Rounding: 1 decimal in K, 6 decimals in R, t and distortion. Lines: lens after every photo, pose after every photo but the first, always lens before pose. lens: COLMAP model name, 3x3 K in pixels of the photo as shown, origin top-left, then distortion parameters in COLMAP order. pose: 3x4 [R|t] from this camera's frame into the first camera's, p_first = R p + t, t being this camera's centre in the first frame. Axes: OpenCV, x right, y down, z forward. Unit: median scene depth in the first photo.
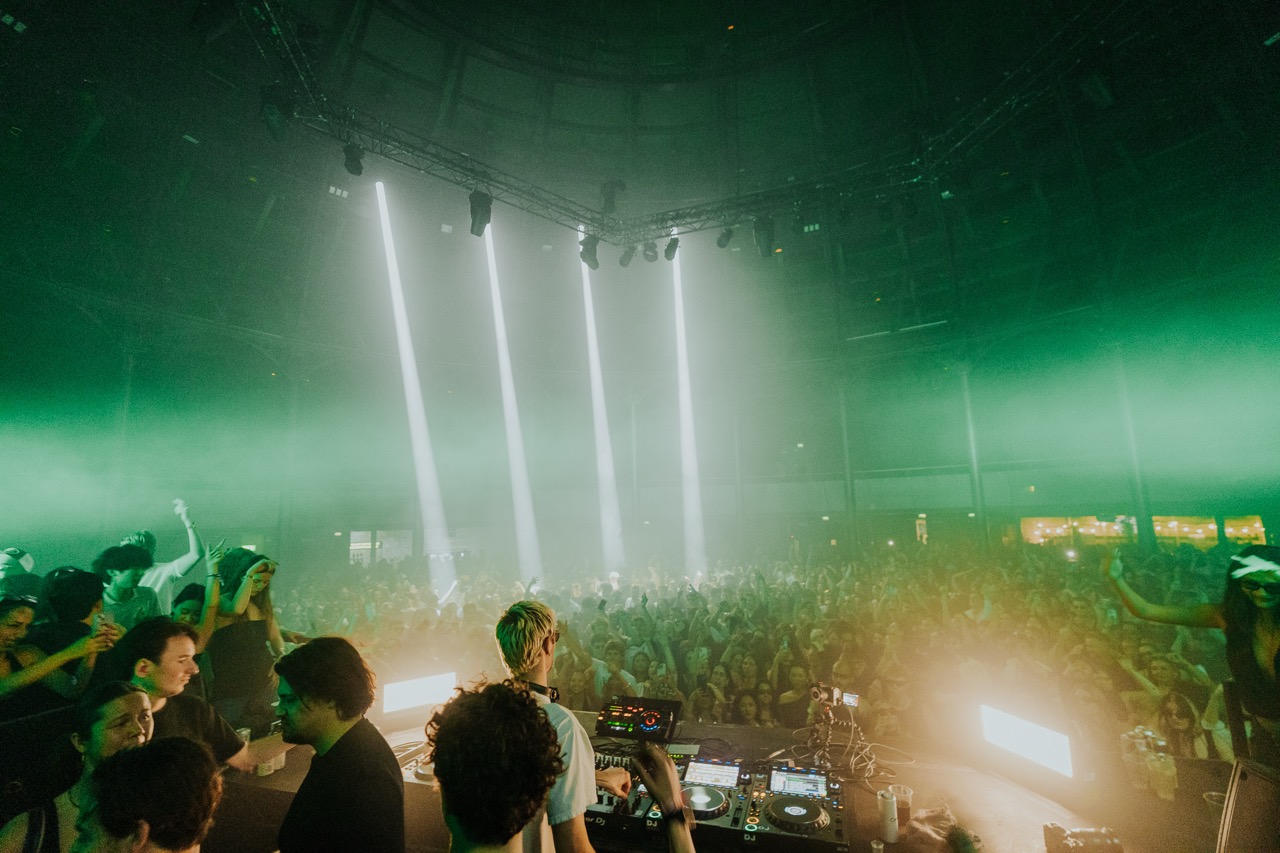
lens RADIAL K [[560.9, 0, 635.8], [0, 560.9, 428.8], [0, 0, 1]] dist [-0.004808, 0.000720]
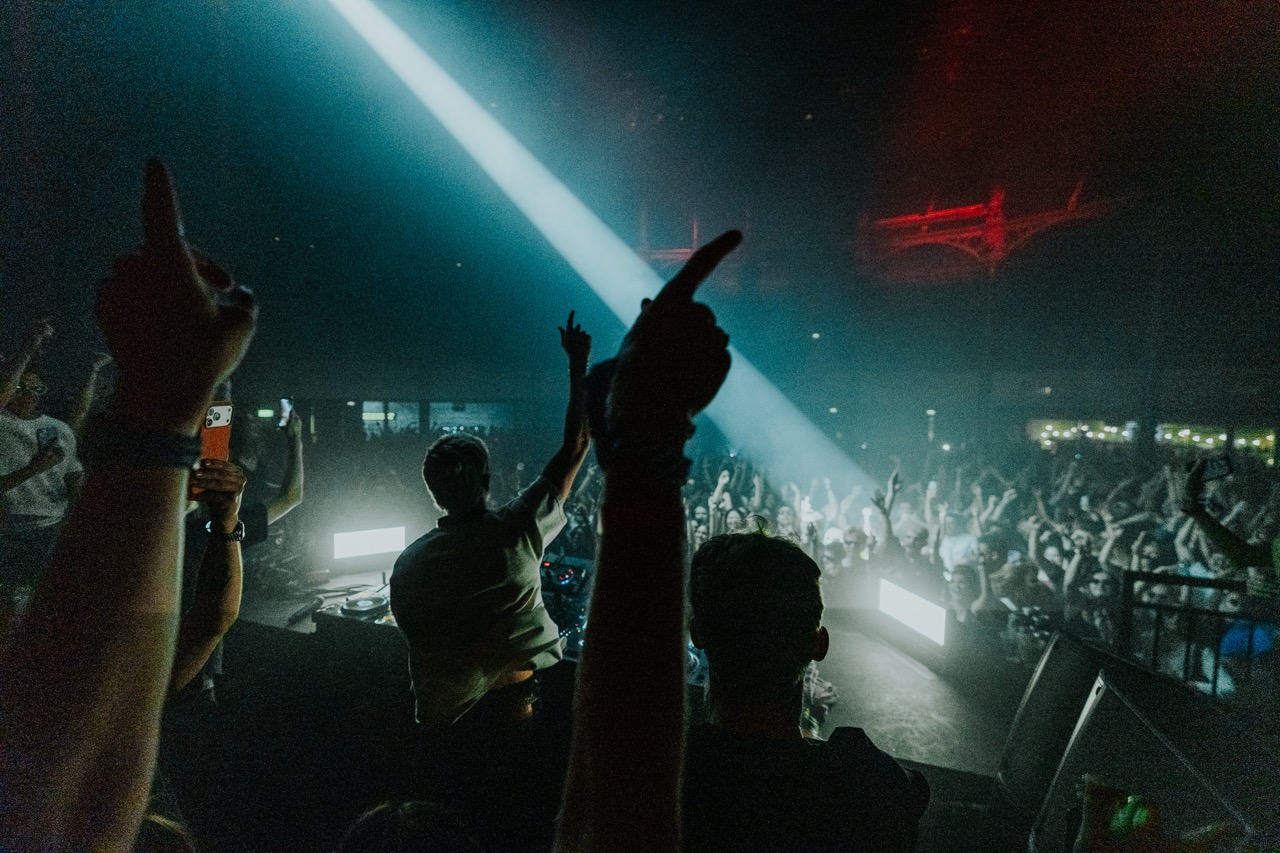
lens RADIAL K [[560.9, 0, 638.7], [0, 560.9, 430.4], [0, 0, 1]] dist [-0.004808, 0.000720]
pose [[0.998665, 0.046622, -0.022219, 0.170949], [-0.041077, 0.977807, 0.205442, 0.024327], [0.031304, -0.204255, 0.978417, 0.020803]]
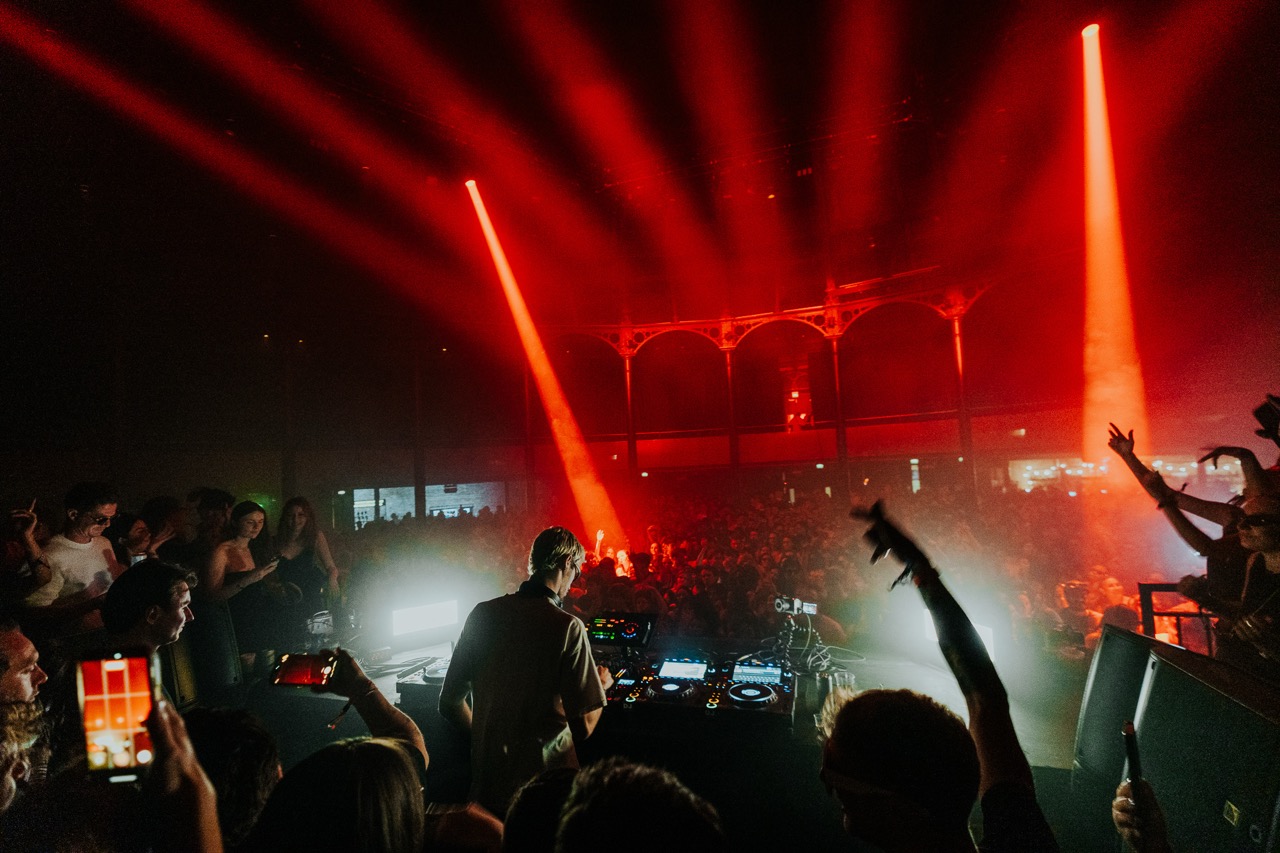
lens RADIAL K [[560.9, 0, 639.3], [0, 560.9, 432.5], [0, 0, 1]] dist [-0.004808, 0.000720]
pose [[0.999676, -0.024417, 0.007169, 0.043158], [0.023711, 0.996009, 0.086041, 0.027679], [-0.009242, -0.085844, 0.996266, -0.084213]]
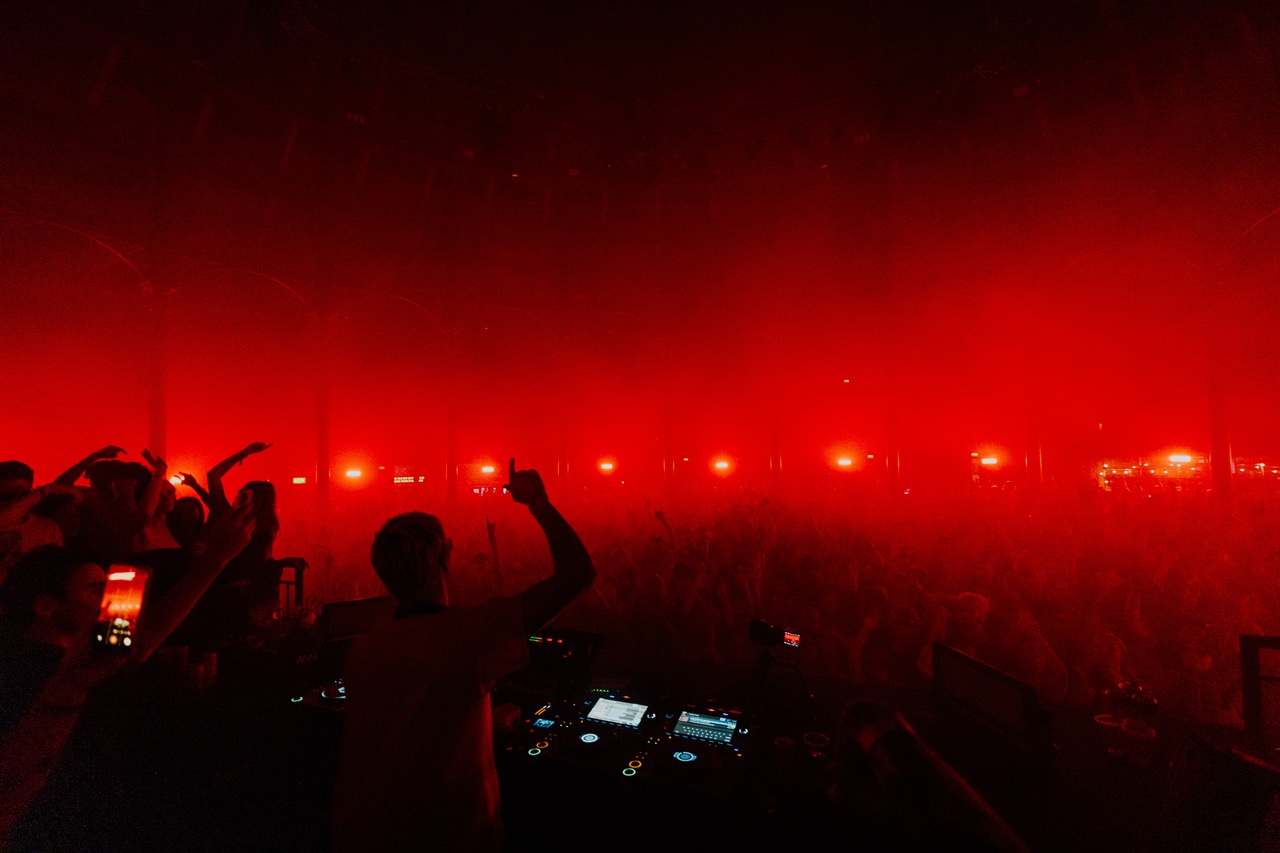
lens RADIAL K [[560.9, 0, 635.4], [0, 560.9, 434.2], [0, 0, 1]] dist [-0.004808, 0.000720]
pose [[0.996138, 0.003484, -0.087737, 0.208361], [0.006898, 0.993019, 0.117749, 0.044231], [0.087535, -0.117900, 0.989160, 0.118413]]
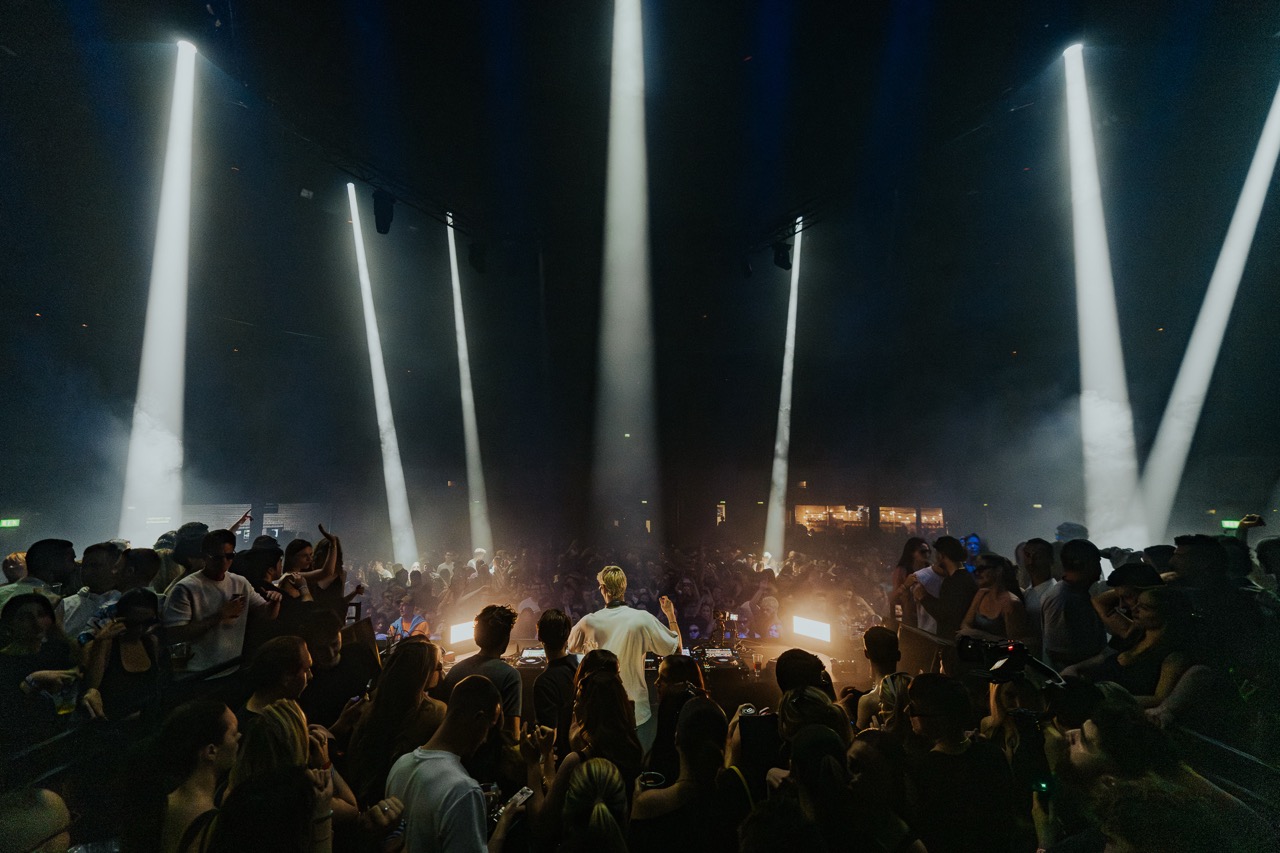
lens RADIAL K [[557.6, 0, 637.9], [0, 557.6, 432.9], [0, 0, 1]] dist [-0.002269, 0.000110]
pose [[0.945380, 0.061802, 0.320058, -0.549107], [-0.075840, 0.996620, 0.031571, -0.160475], [-0.317025, -0.054120, 0.946872, -0.620186]]
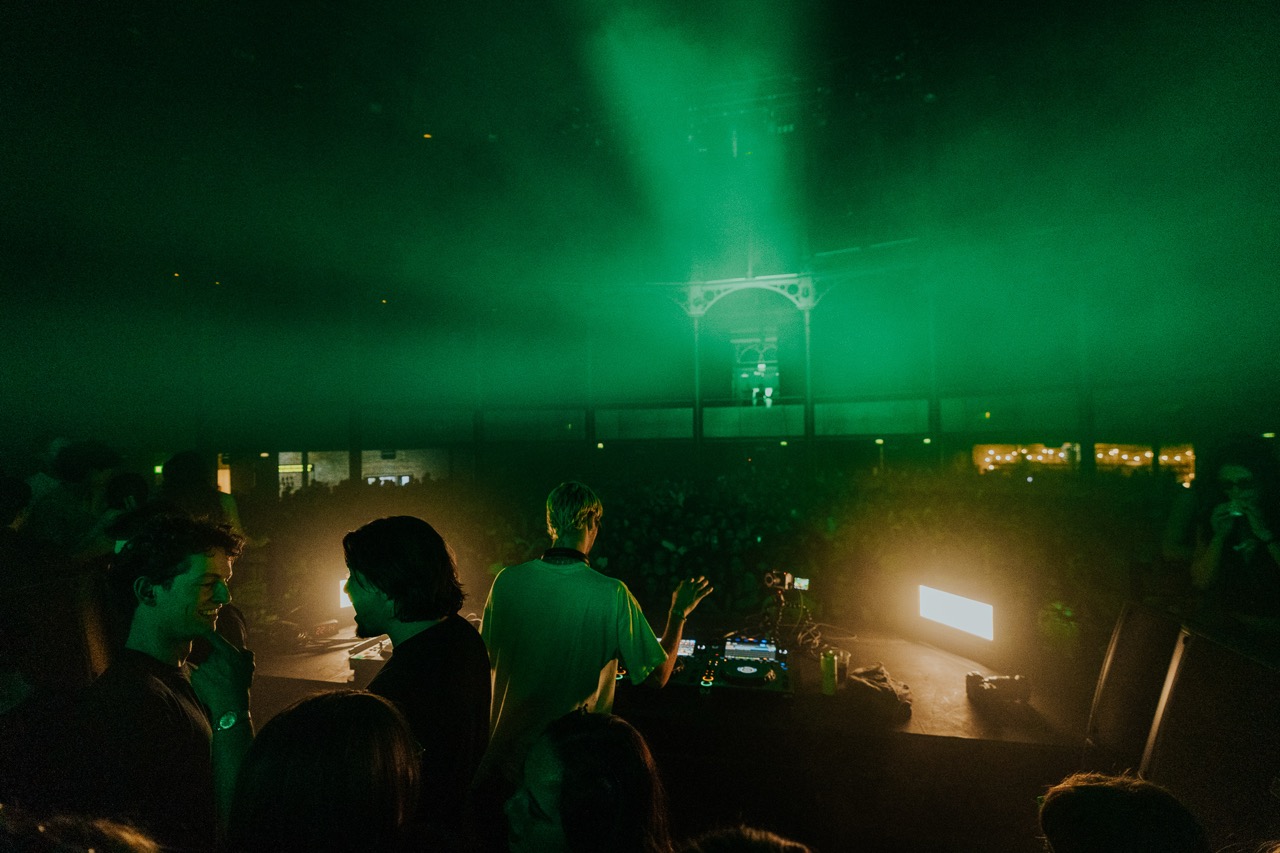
lens RADIAL K [[595.4, 0, 637.3], [0, 595.4, 429.0], [0, 0, 1]] dist [-0.003112, -0.000847]
pose [[0.996622, 0.009715, 0.081546, -0.018714], [-0.020189, 0.991489, 0.128619, 0.055858], [-0.079602, -0.129831, 0.988336, -0.046351]]
